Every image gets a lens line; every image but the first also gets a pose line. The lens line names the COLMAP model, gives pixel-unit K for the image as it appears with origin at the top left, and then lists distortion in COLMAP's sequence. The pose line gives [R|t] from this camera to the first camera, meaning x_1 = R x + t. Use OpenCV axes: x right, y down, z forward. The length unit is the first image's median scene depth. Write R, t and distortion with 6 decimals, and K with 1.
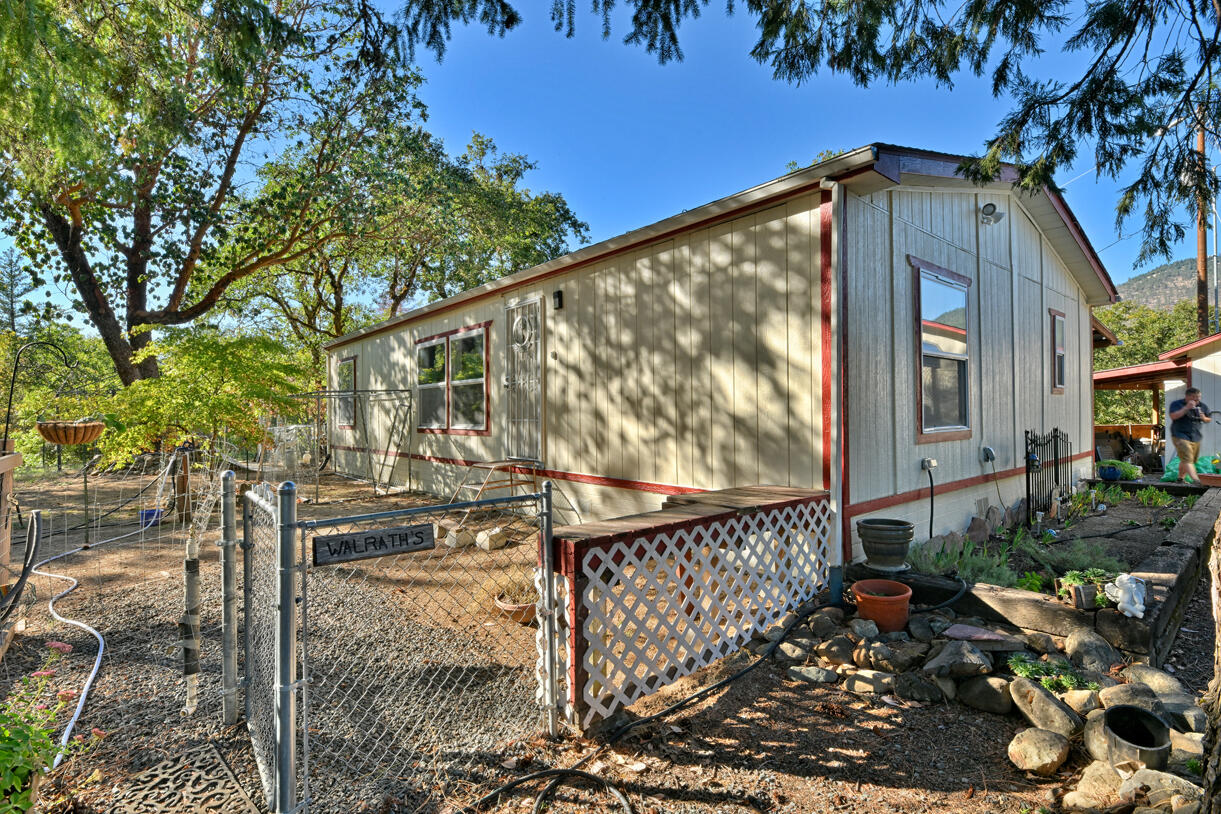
lens RADIAL K [[601.9, 0, 610.5], [0, 601.9, 407.0], [0, 0, 1]] dist [-0.000921, -0.000061]
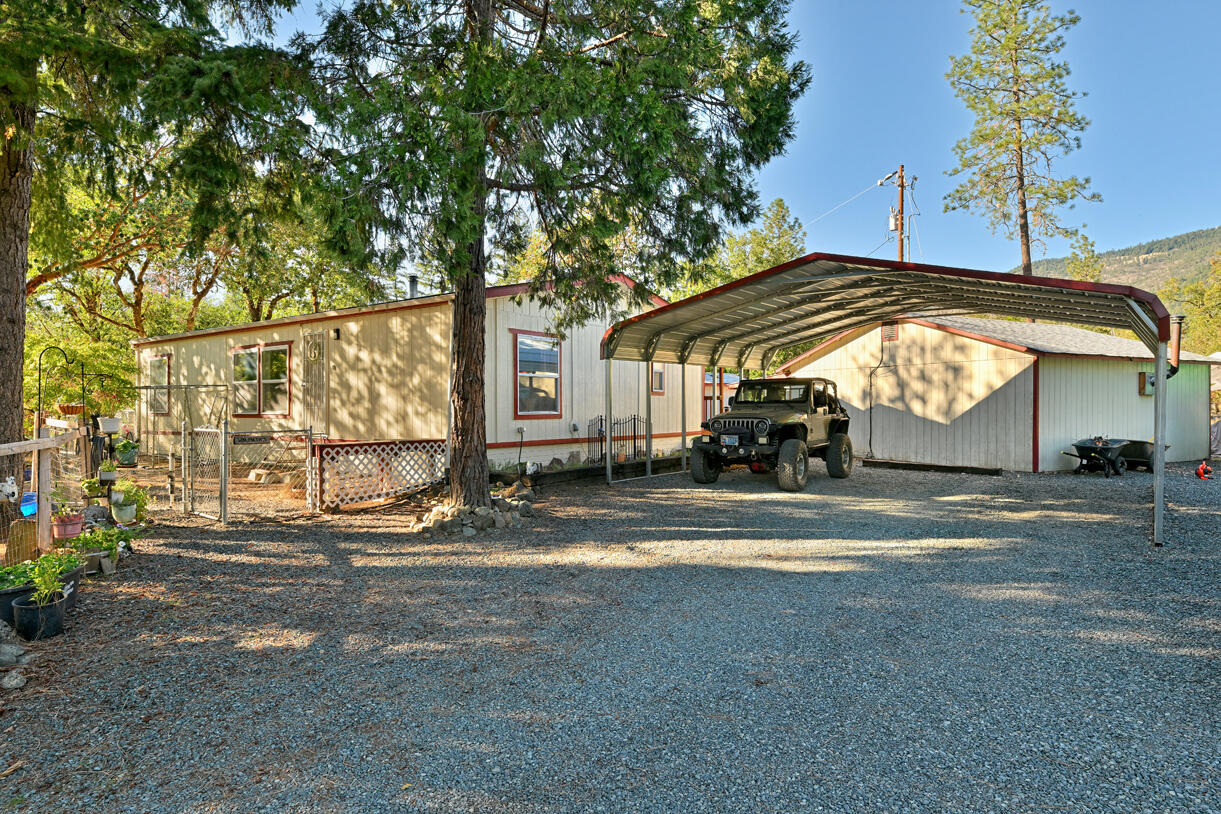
lens RADIAL K [[701.7, 0, 610.5], [0, 701.7, 407.0], [0, 0, 1]] dist [0.001255, 0.000432]
pose [[0.974616, 0.009653, 0.223674, 0.292279], [-0.011643, 0.999903, 0.007580, -0.003378], [-0.223579, -0.009992, 0.974635, -1.399735]]
